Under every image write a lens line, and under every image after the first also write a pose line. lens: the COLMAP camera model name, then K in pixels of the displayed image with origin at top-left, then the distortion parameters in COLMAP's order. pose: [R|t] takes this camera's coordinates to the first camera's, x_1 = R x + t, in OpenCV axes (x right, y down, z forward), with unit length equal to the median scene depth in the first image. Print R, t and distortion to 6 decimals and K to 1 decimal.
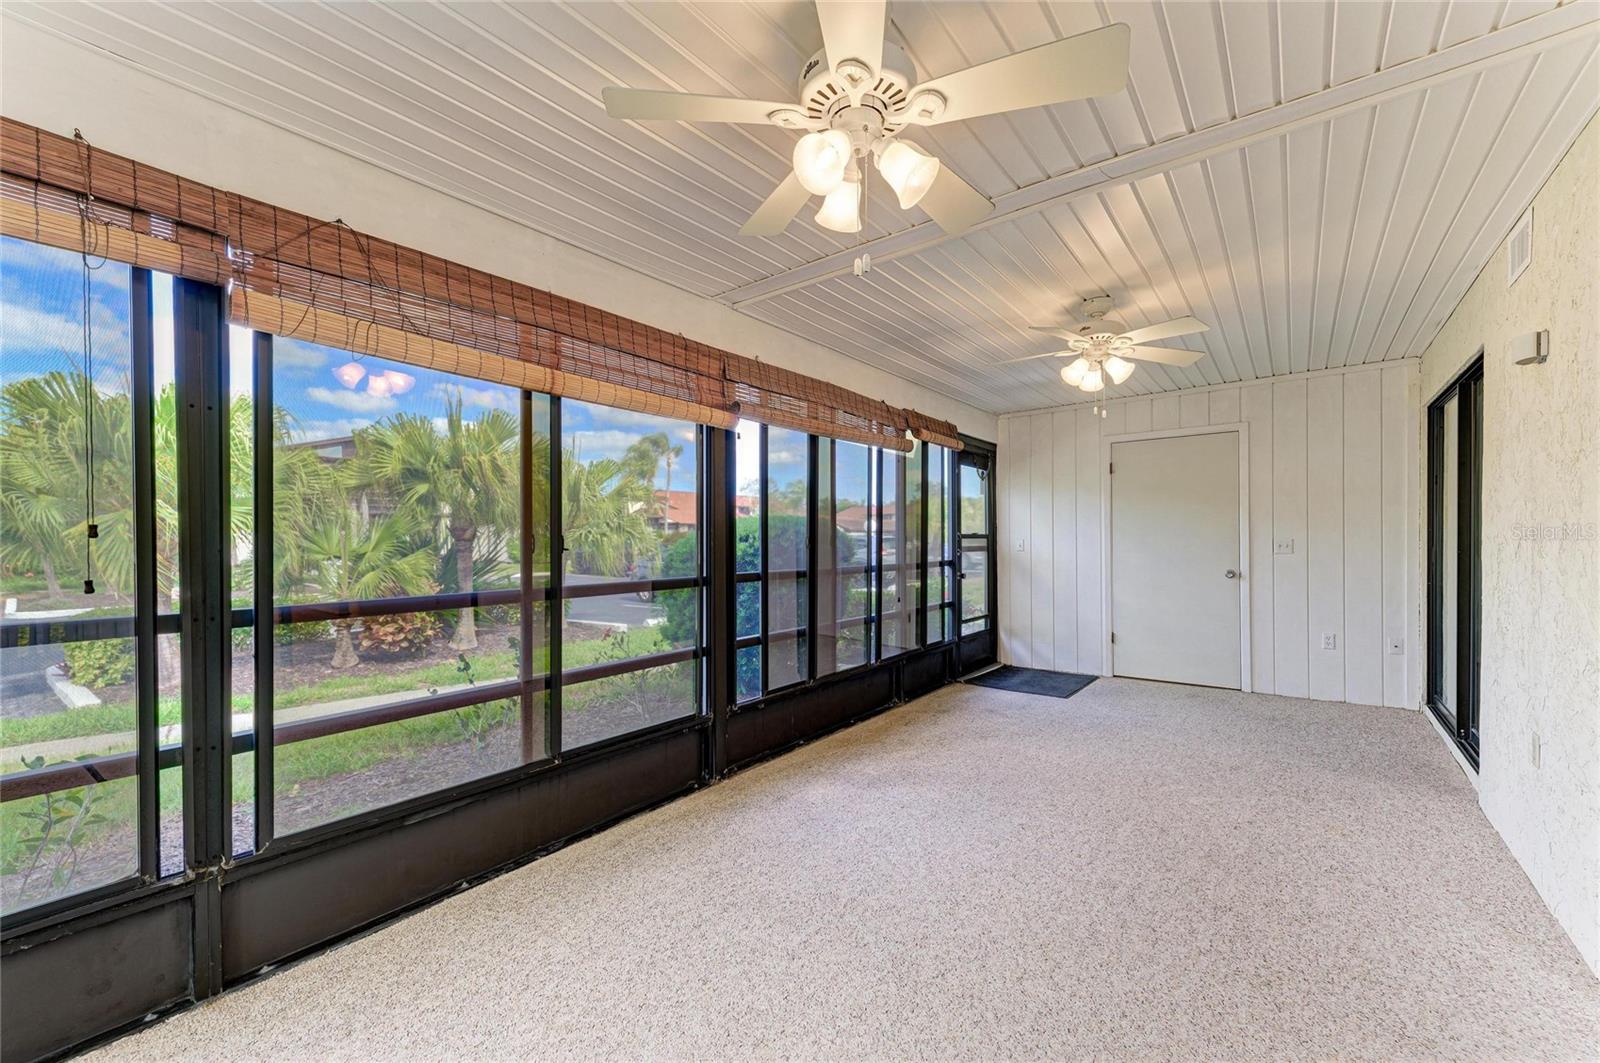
lens RADIAL K [[626.2, 0, 821.1], [0, 626.2, 545.2], [0, 0, 1]] dist [0.016422, -0.004782]
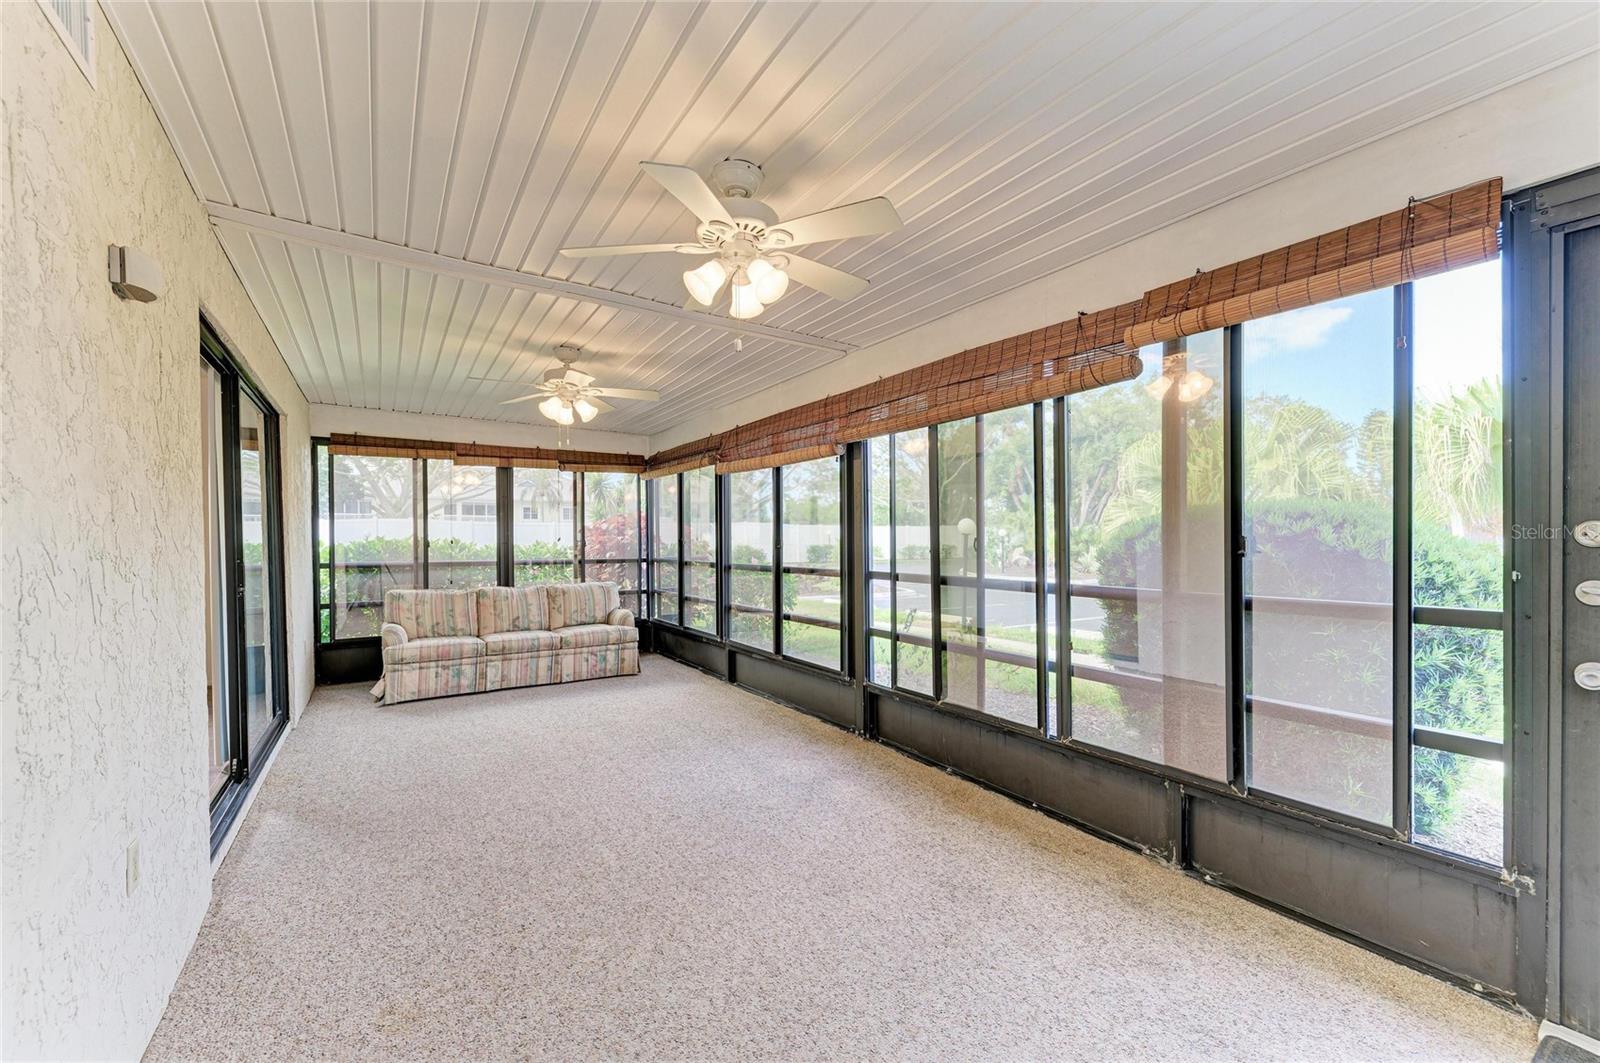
lens RADIAL K [[626.2, 0, 797.8], [0, 626.2, 541.5], [0, 0, 1]] dist [0.016422, -0.004782]
pose [[-0.334893, 0.013923, -0.942153, 0.951075], [0.000481, 0.999893, 0.014606, -0.024705], [0.942256, 0.004438, -0.334864, 1.184185]]
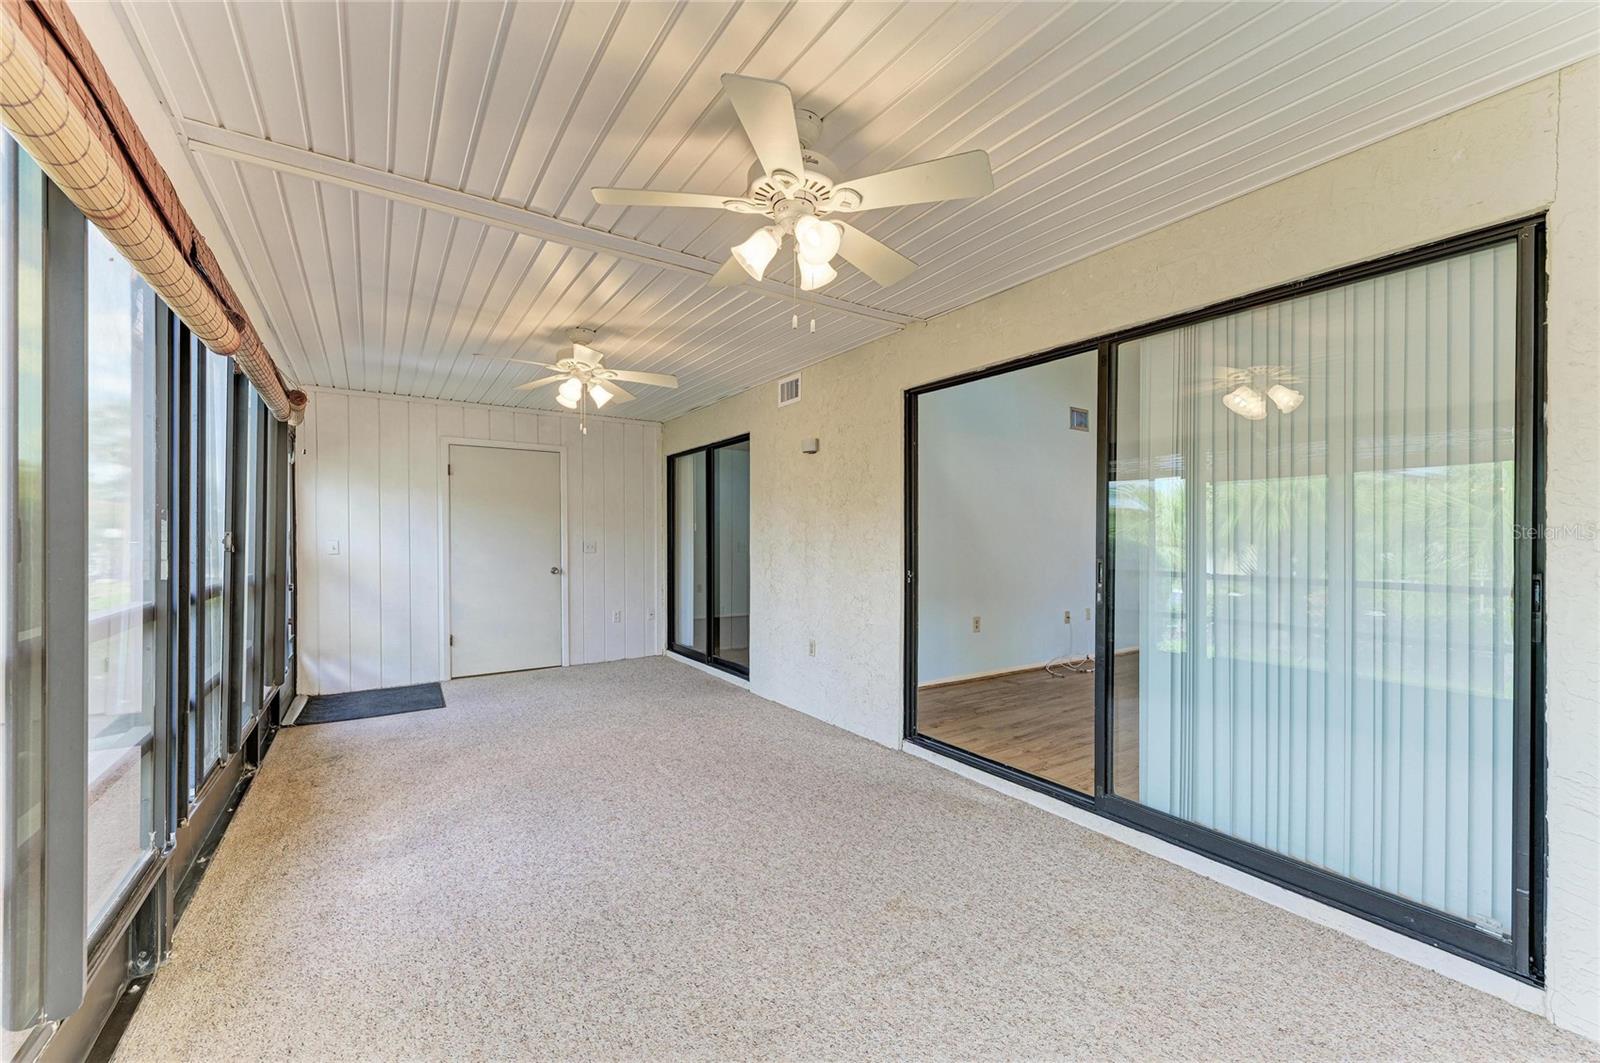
lens RADIAL K [[626.2, 0, 797.6], [0, 626.2, 538.7], [0, 0, 1]] dist [0.016422, -0.004782]
pose [[0.325270, 0.012002, 0.945545, -0.476796], [0.002196, 0.999907, -0.013447, 0.002102], [-0.945619, 0.006450, 0.325214, 0.246377]]
